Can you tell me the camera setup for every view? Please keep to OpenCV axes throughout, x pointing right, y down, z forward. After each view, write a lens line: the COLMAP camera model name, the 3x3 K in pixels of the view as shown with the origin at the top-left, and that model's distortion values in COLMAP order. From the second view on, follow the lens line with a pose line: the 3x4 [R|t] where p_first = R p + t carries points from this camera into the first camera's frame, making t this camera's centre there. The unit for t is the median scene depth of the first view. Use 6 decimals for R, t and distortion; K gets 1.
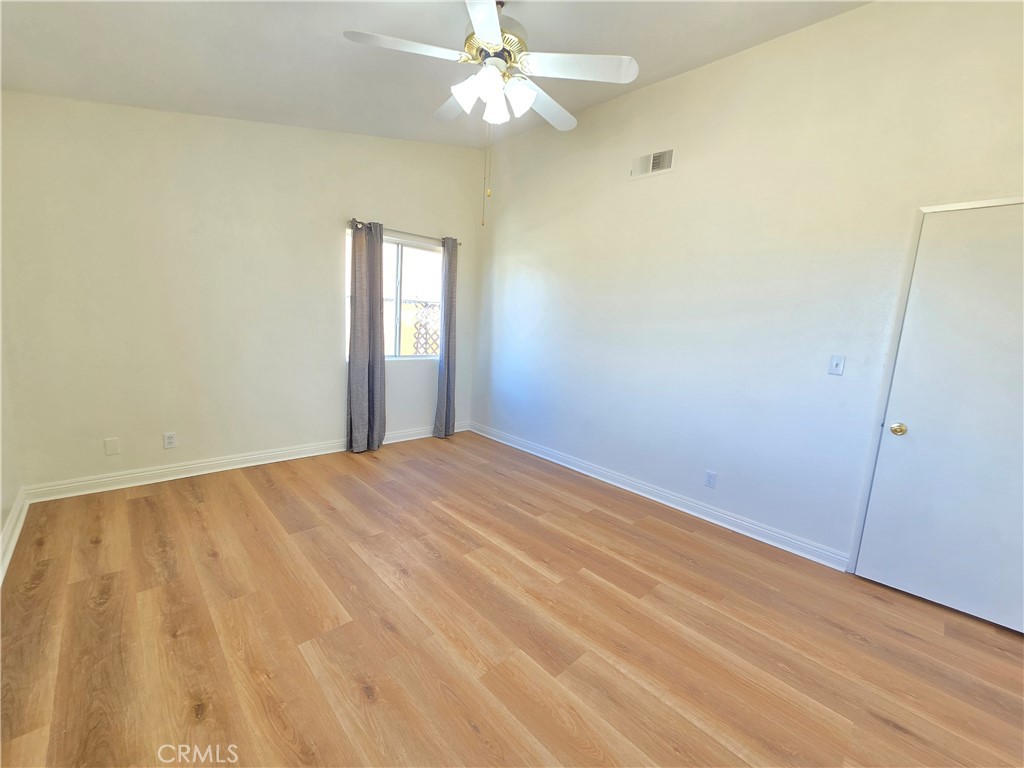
lens RADIAL K [[421.1, 0, 509.7], [0, 421.1, 381.7], [0, 0, 1]] dist [-0.001723, 0.001407]
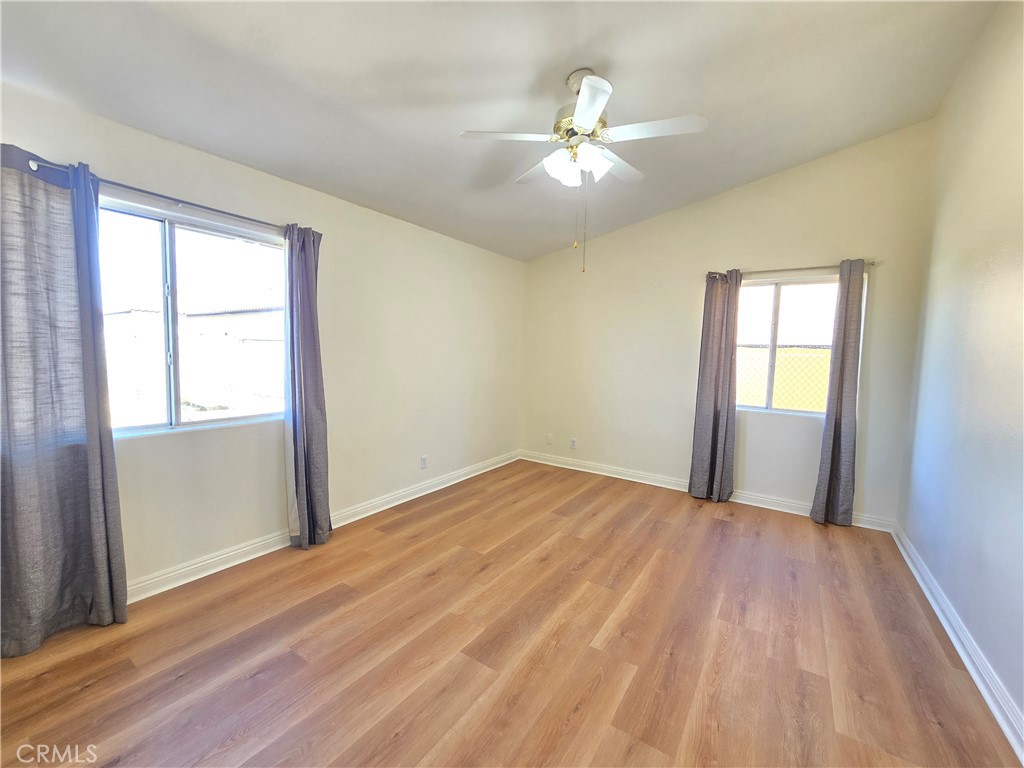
lens RADIAL K [[421.1, 0, 514.7], [0, 421.1, 376.5], [0, 0, 1]] dist [-0.001723, 0.001407]
pose [[0.227041, 0.001609, -0.973884, 0.820489], [-0.161589, 0.986200, -0.036041, -0.016793], [0.960386, 0.165552, 0.224168, 0.490808]]
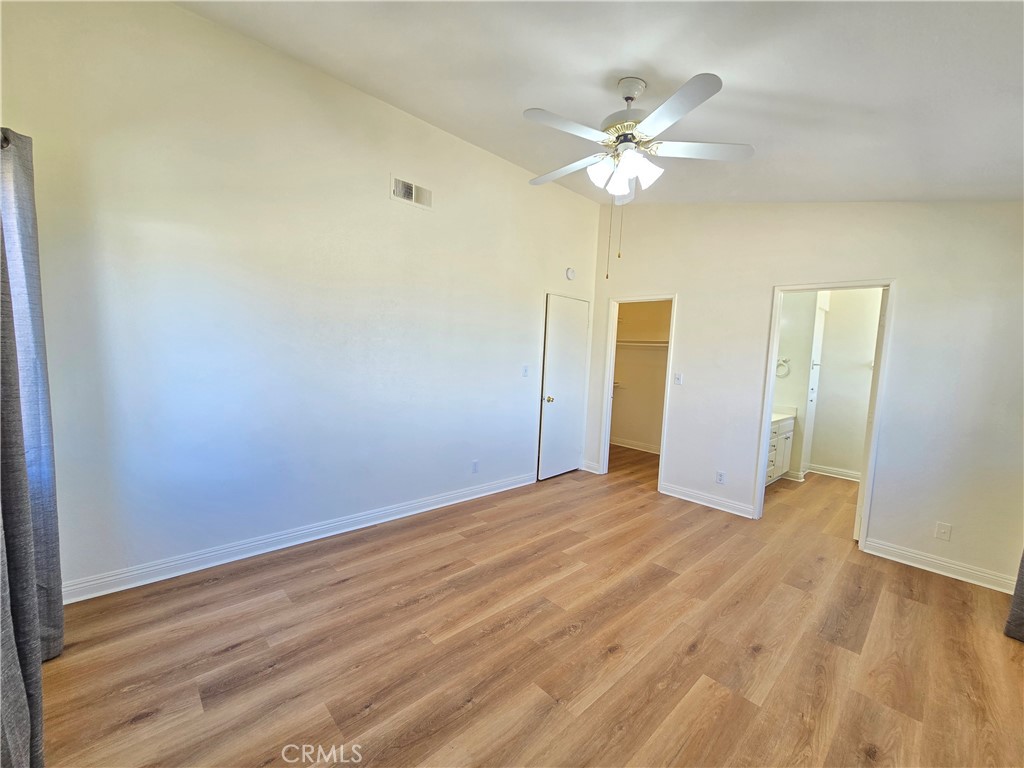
lens RADIAL K [[421.1, 0, 515.7], [0, 421.1, 381.2], [0, 0, 1]] dist [-0.001723, 0.001407]
pose [[-0.002420, -0.129926, 0.991521, -0.943288], [0.103988, 0.986115, 0.129471, -0.222434], [-0.994576, 0.103420, 0.011125, 1.006100]]
